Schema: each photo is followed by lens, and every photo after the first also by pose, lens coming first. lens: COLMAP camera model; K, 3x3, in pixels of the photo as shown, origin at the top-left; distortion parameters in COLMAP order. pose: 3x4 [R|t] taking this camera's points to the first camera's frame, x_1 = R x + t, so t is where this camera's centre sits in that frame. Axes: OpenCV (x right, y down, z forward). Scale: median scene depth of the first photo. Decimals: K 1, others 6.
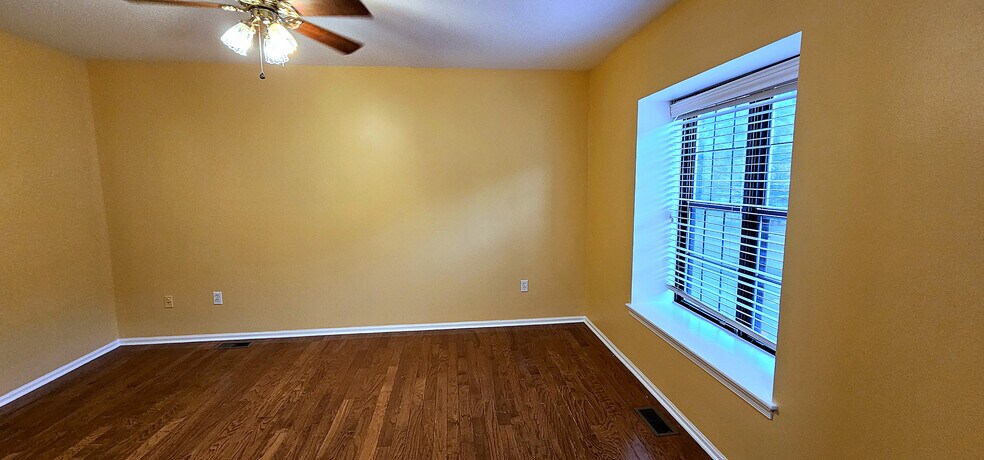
lens RADIAL K [[402.3, 0, 497.7], [0, 402.3, 229.2], [0, 0, 1]] dist [-0.000873, 0.000480]
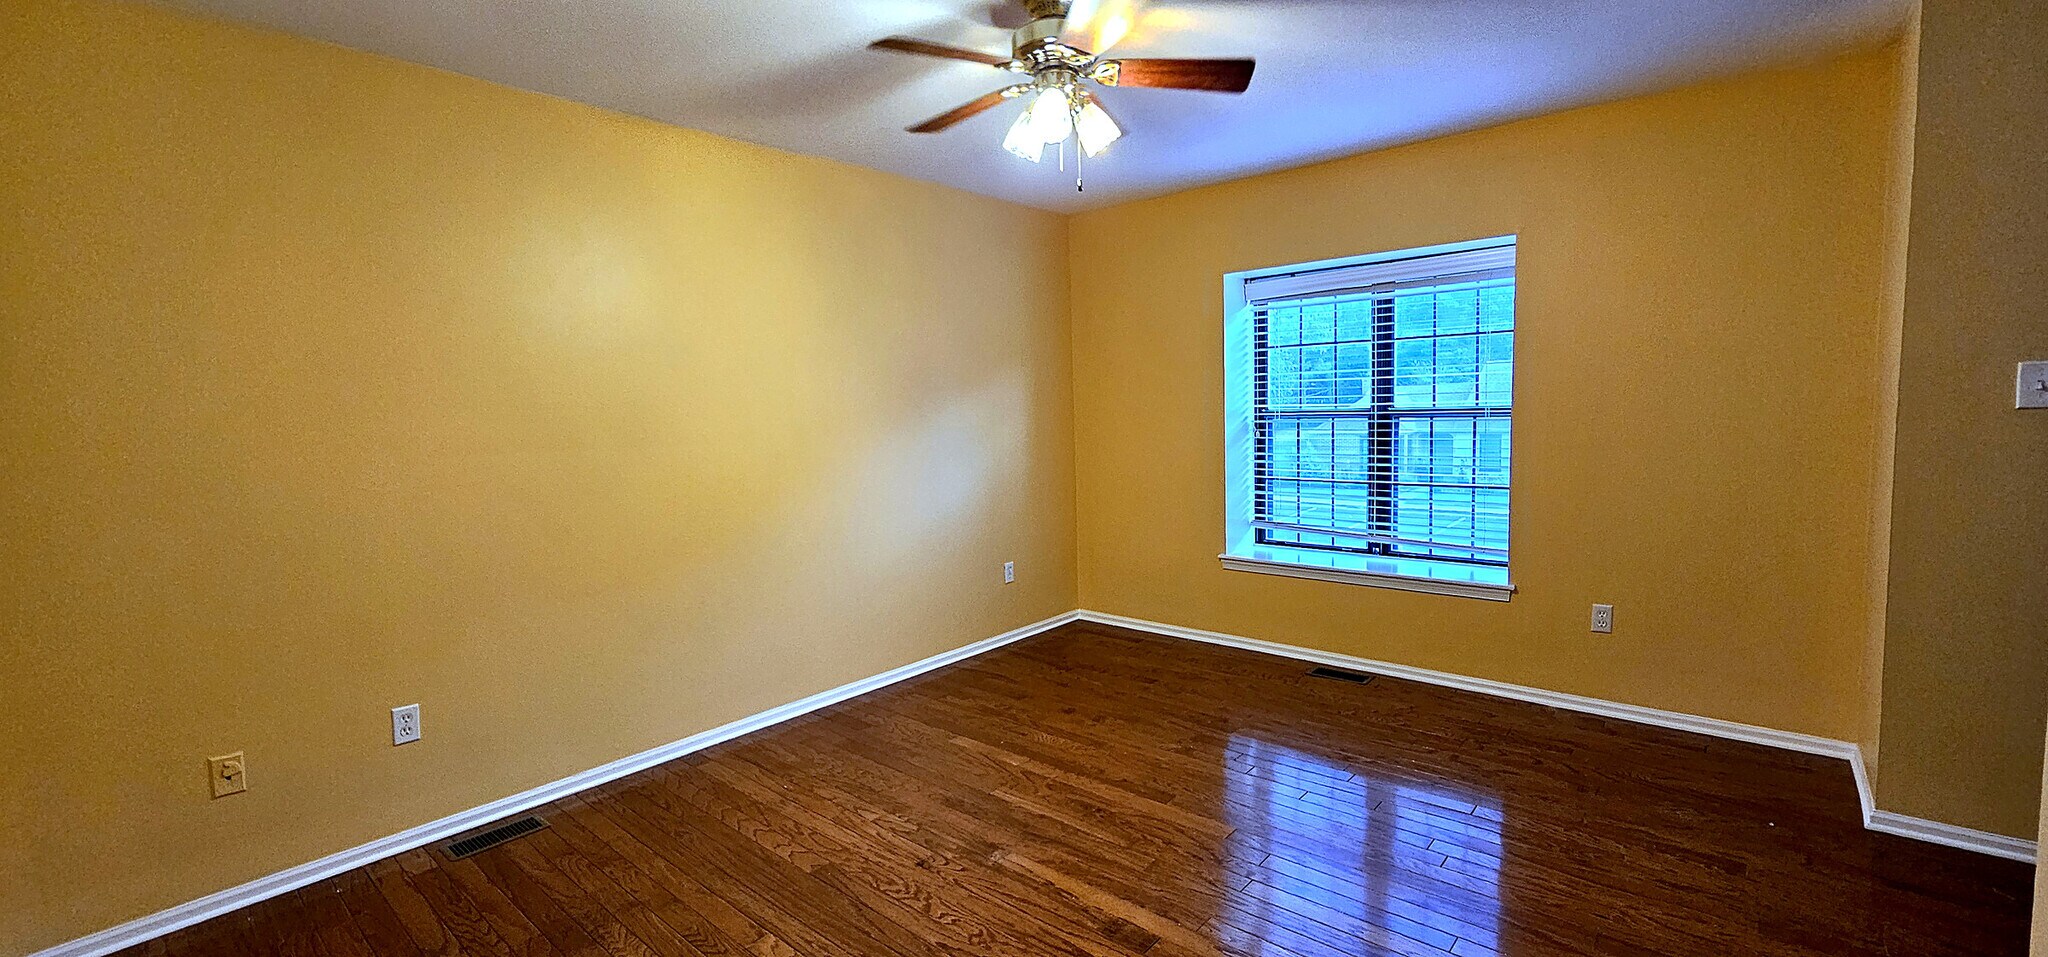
lens RADIAL K [[837.3, 0, 1035.9], [0, 837.3, 476.8], [0, 0, 1]] dist [-0.000873, 0.000480]
pose [[0.735912, -0.069223, 0.673530, -0.975278], [0.101317, 0.994818, -0.008457, 0.026714], [-0.669454, 0.074464, 0.739112, 0.114270]]
